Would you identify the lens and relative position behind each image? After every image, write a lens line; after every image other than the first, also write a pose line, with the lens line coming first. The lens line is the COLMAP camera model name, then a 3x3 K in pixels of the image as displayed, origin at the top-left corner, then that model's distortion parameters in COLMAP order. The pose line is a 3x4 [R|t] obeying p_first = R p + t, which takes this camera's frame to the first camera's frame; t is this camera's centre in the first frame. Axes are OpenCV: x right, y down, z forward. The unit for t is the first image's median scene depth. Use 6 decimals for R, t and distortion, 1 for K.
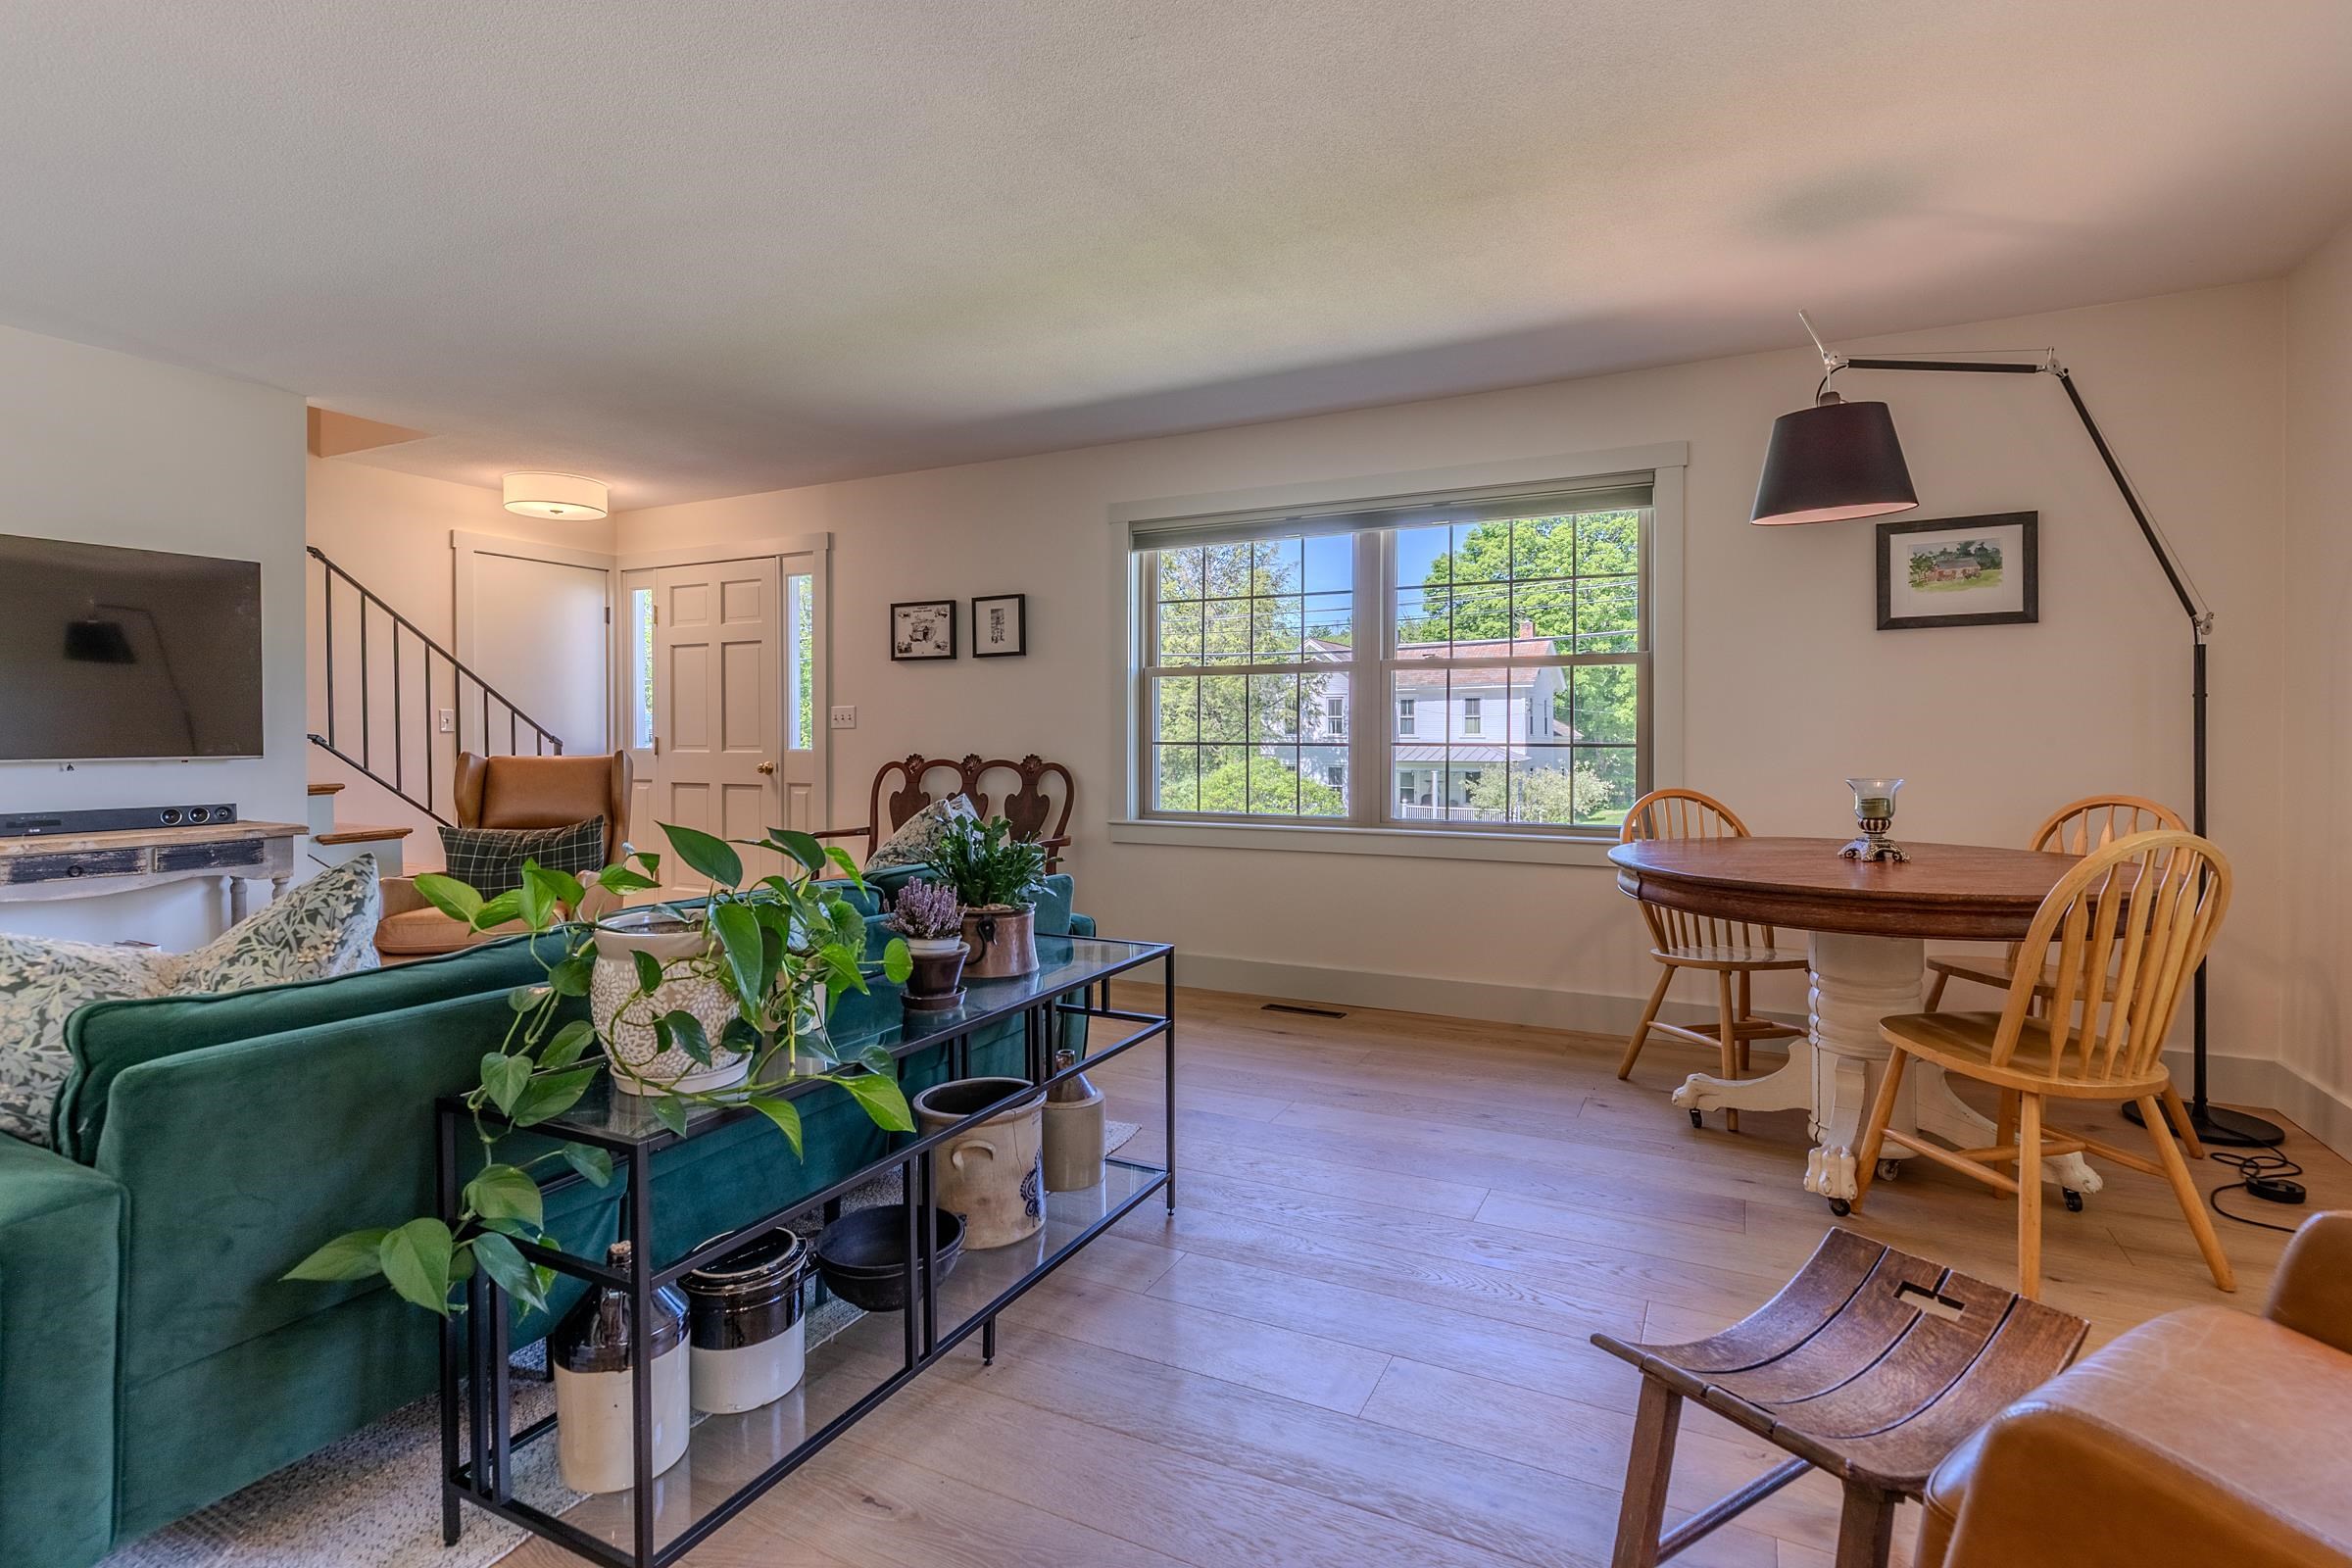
lens RADIAL K [[1110.7, 0, 1176.0], [0, 1110.7, 784.0], [0, 0, 1]] dist [0.000610, 0.000378]
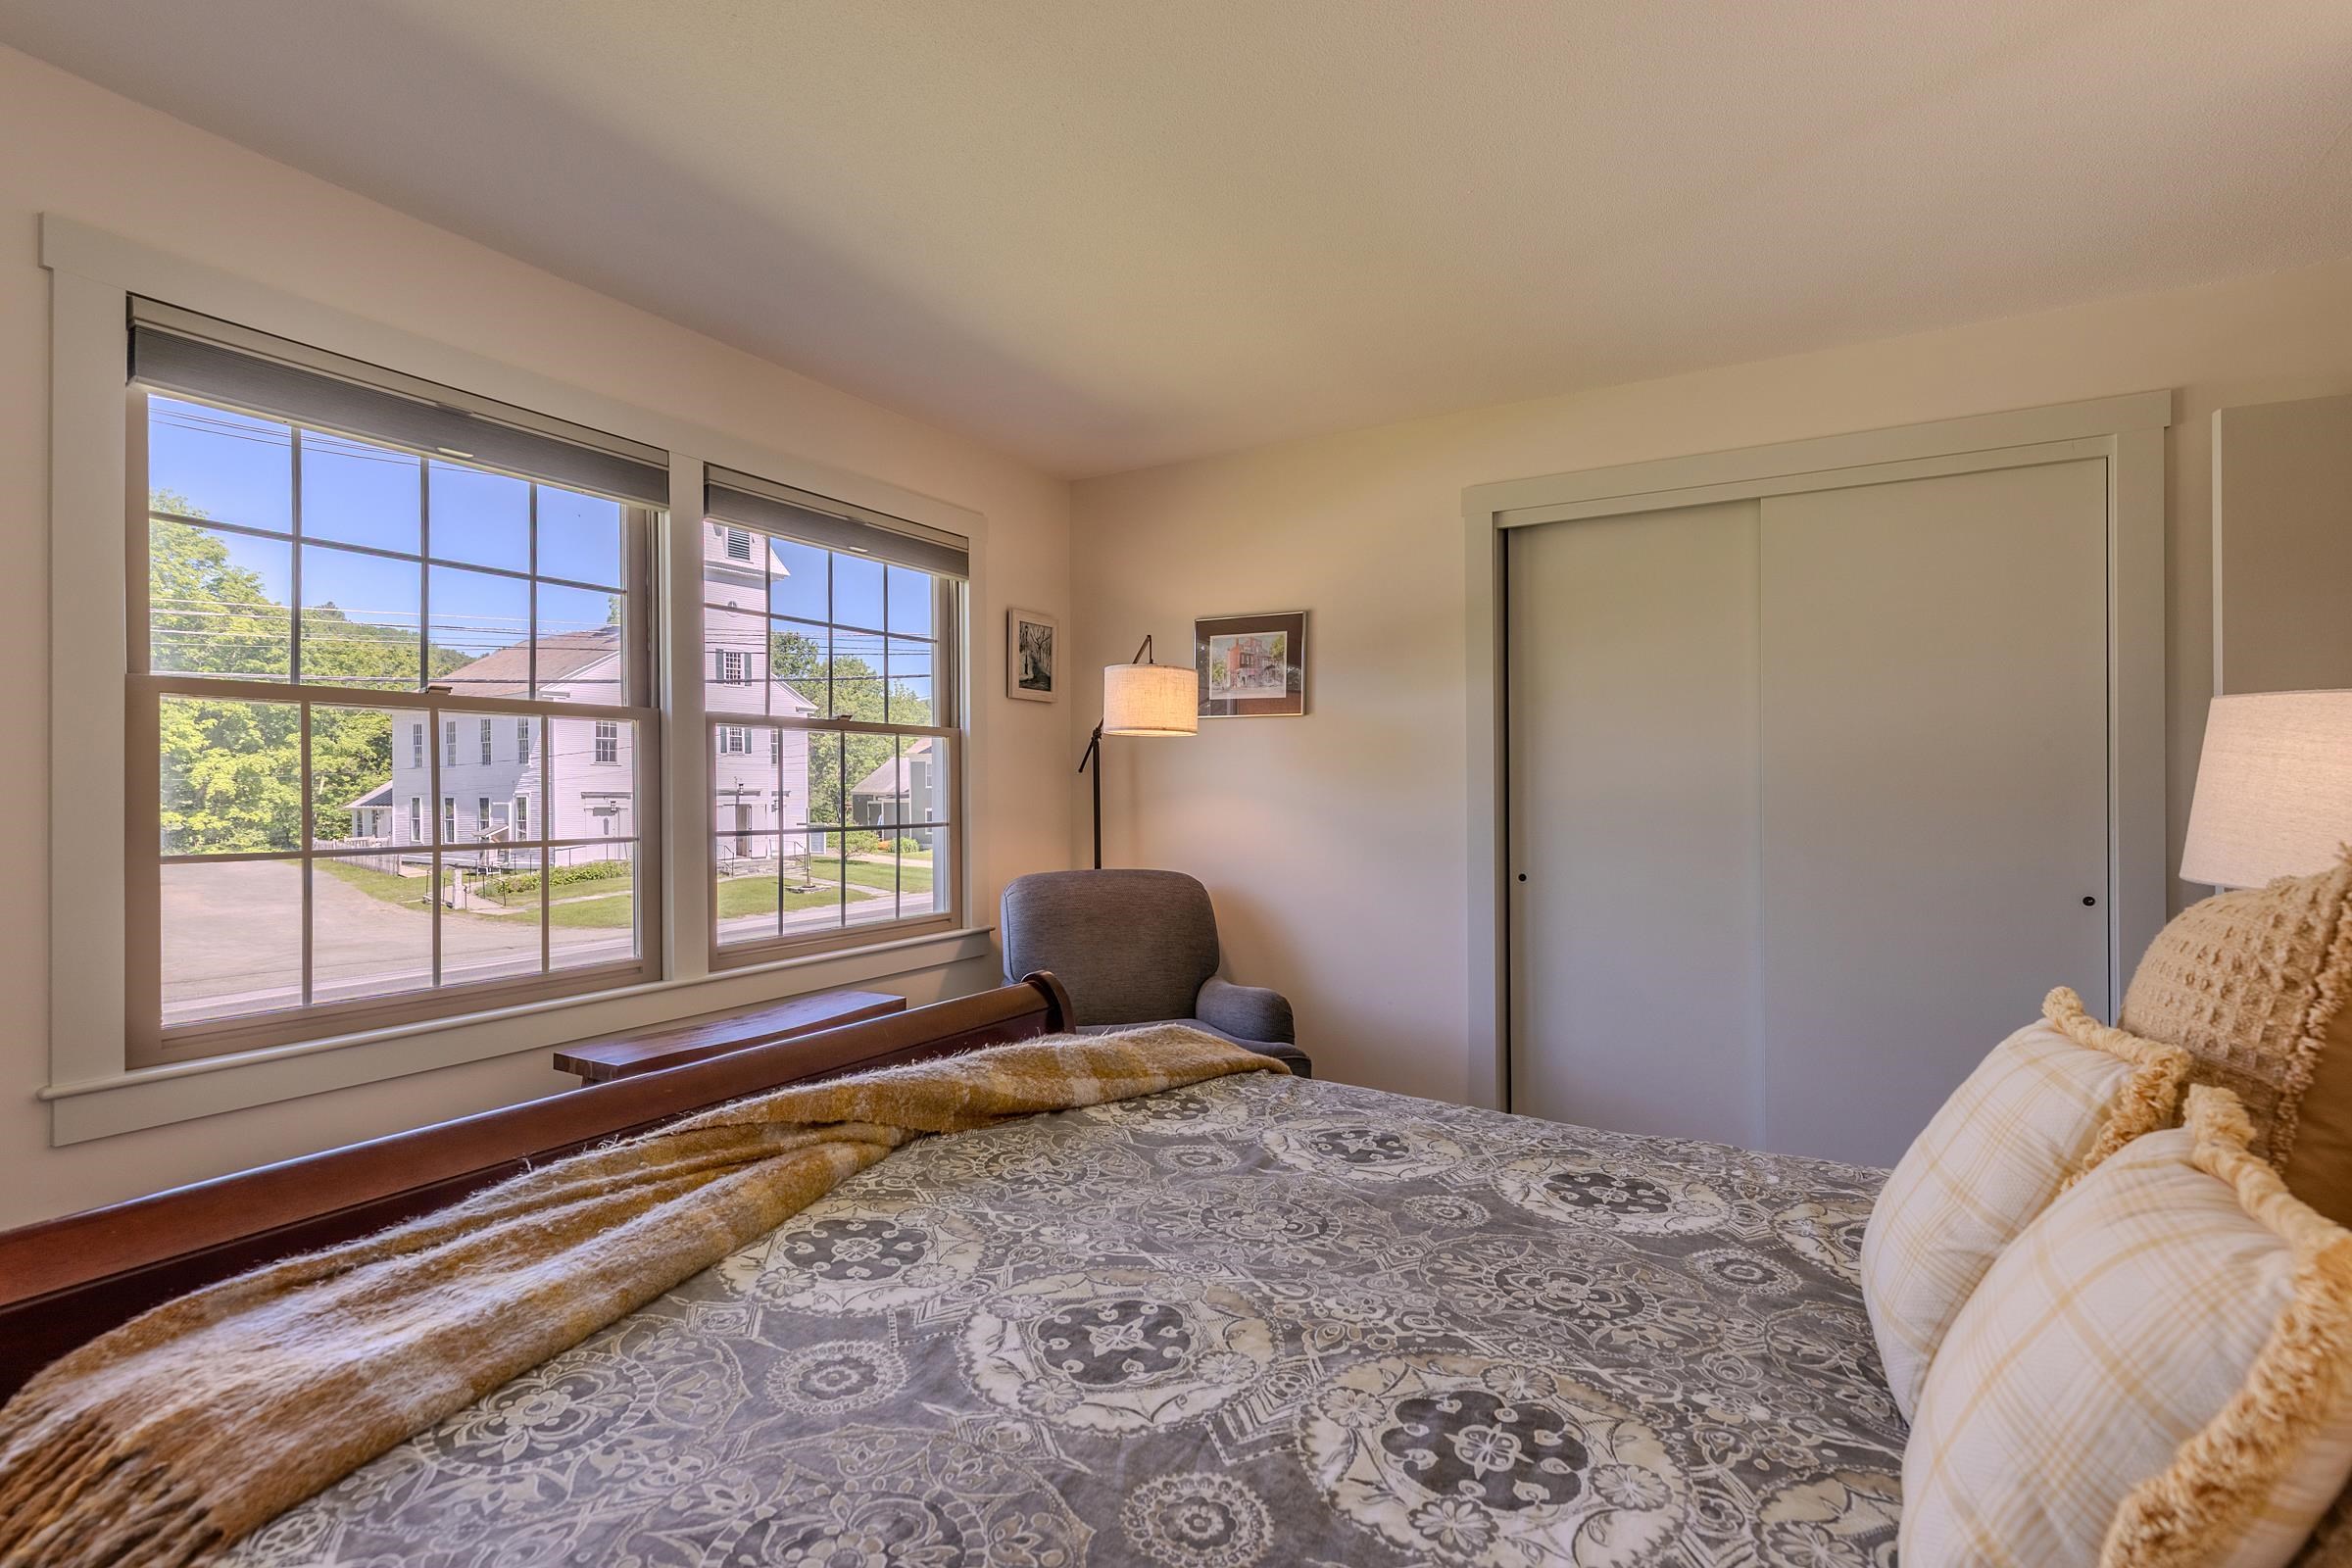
lens RADIAL K [[1110.7, 0, 1176.0], [0, 1110.7, 784.0], [0, 0, 1]] dist [0.000610, 0.000378]
pose [[0.090088, 0.013873, 0.995837, -0.417909], [0.029193, 0.999437, -0.016564, -0.043456], [-0.995506, 0.030563, 0.089632, 0.608828]]
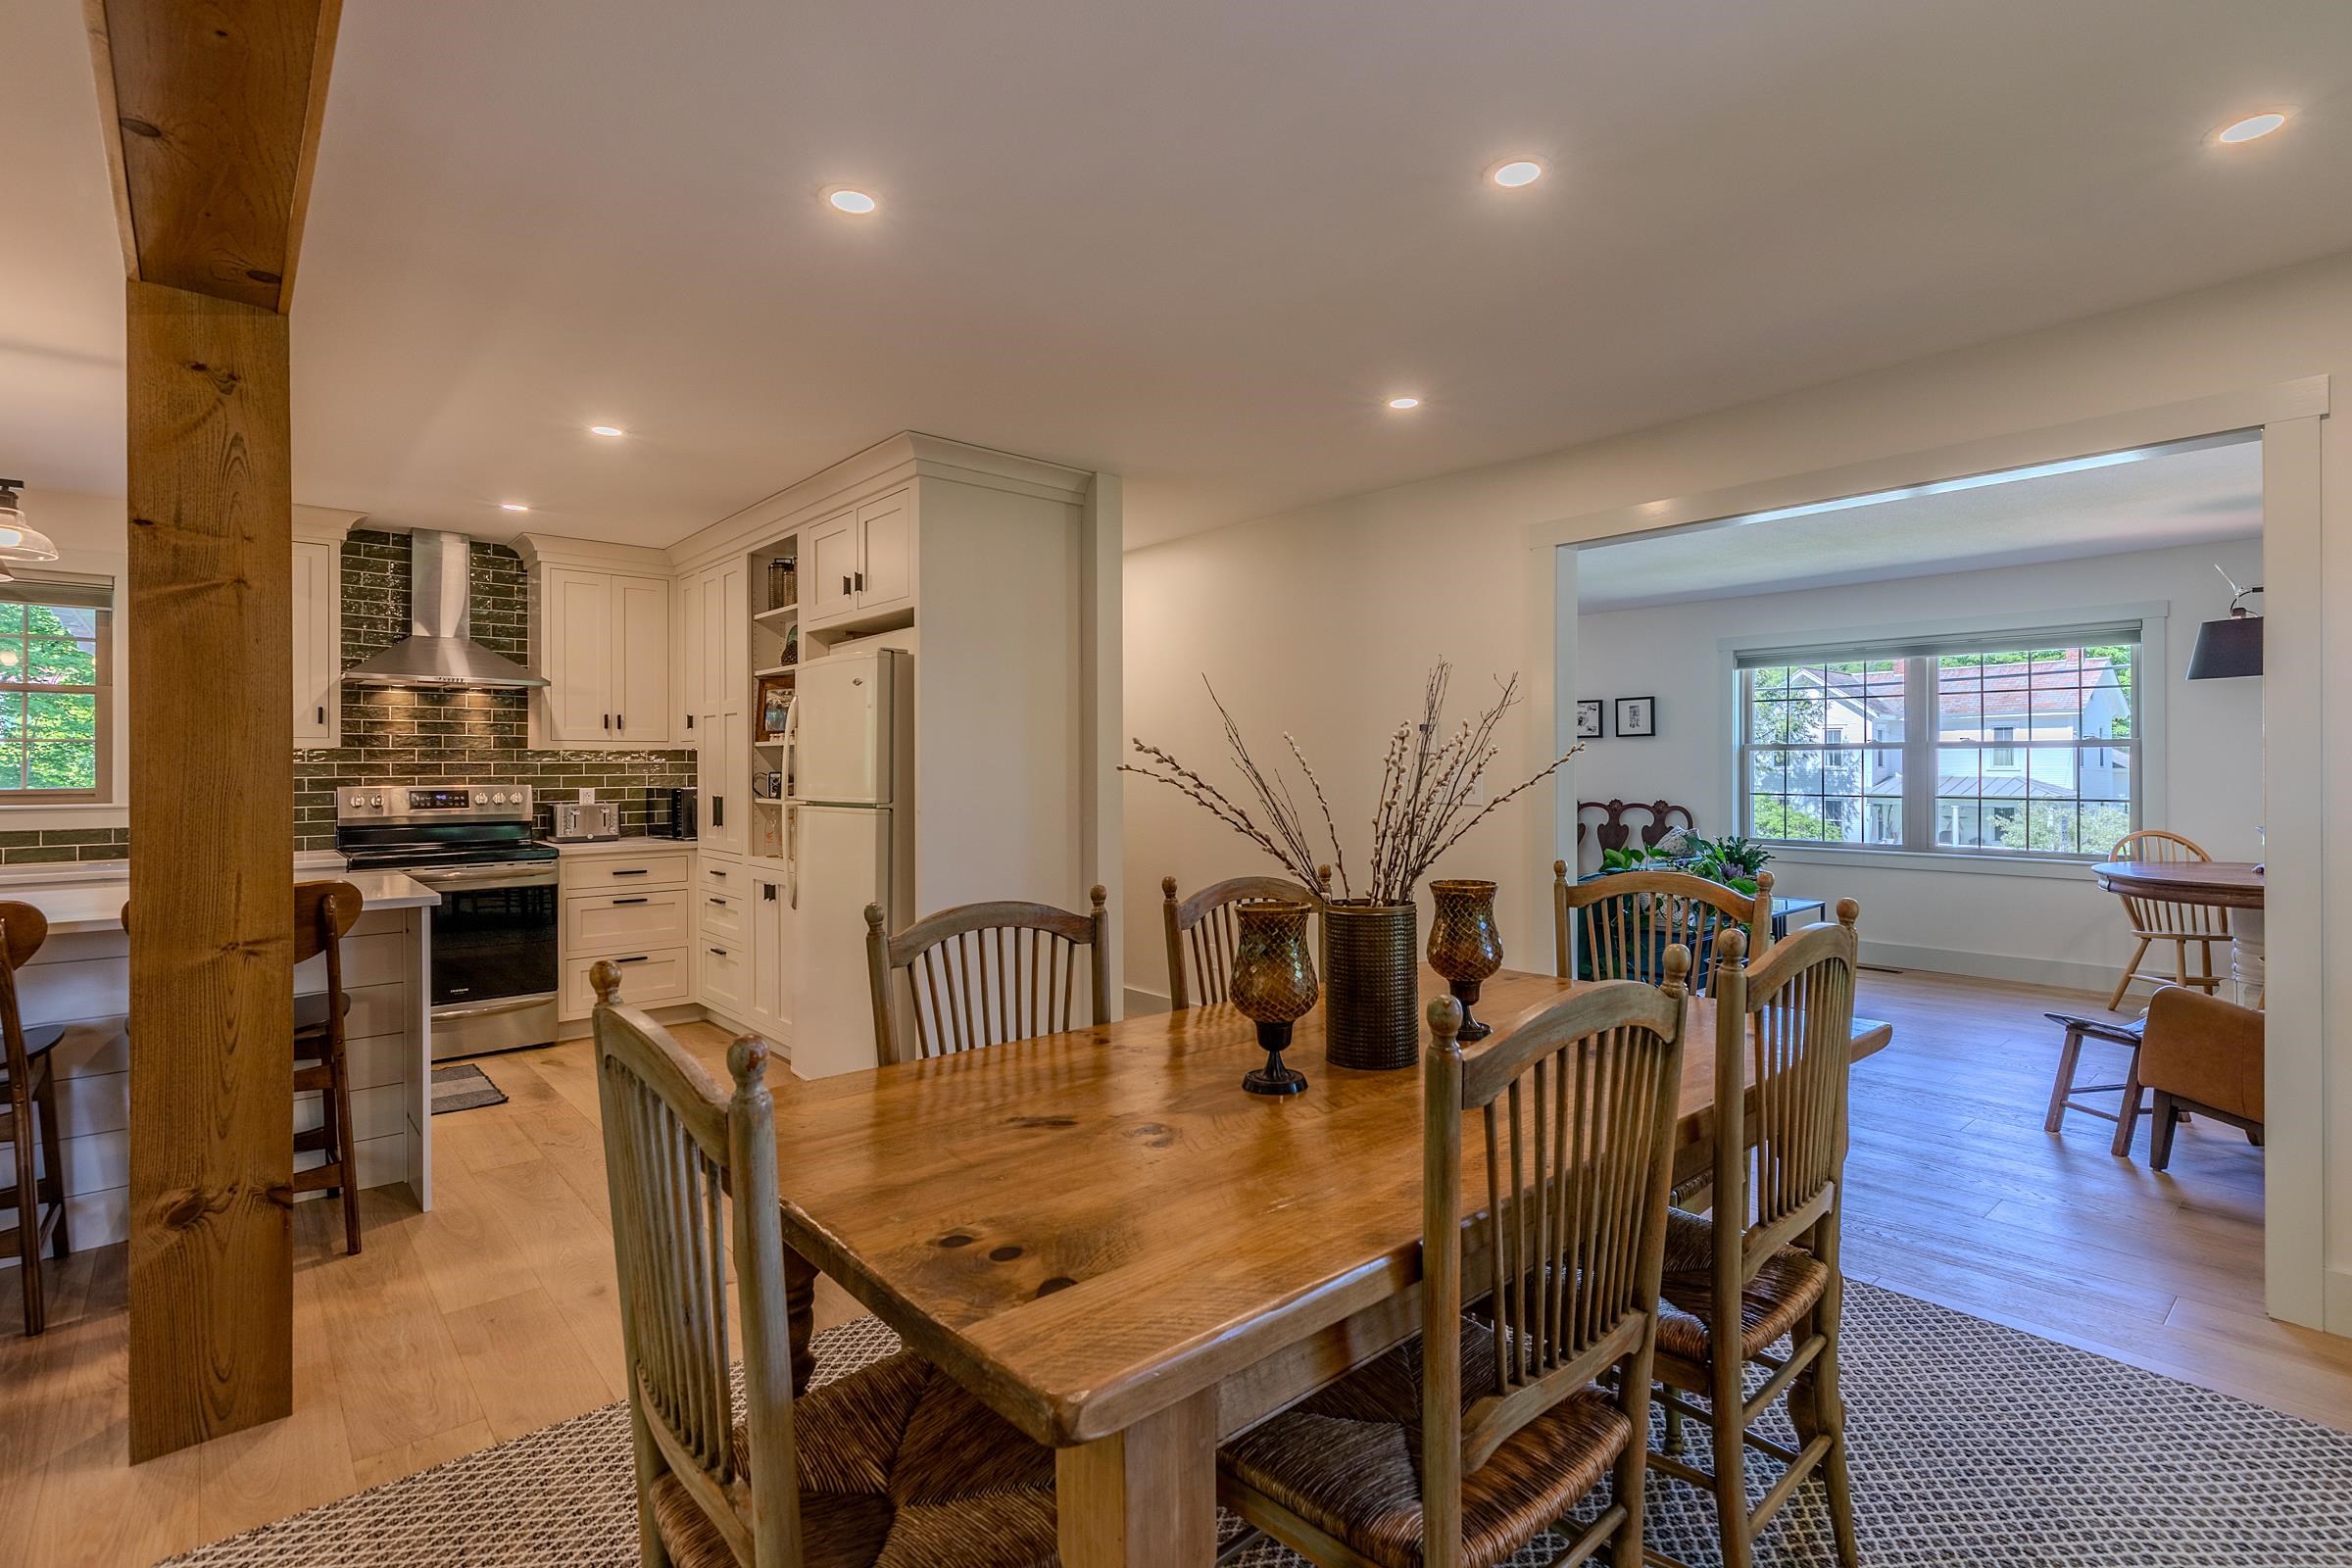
lens RADIAL K [[1110.7, 0, 1176.0], [0, 1110.7, 784.0], [0, 0, 1]] dist [0.000610, 0.000378]
pose [[0.928351, 0.006162, -0.371655, -0.192690], [-0.014690, 0.999690, -0.020119, -0.006874], [0.371416, 0.024137, 0.928153, -0.748726]]
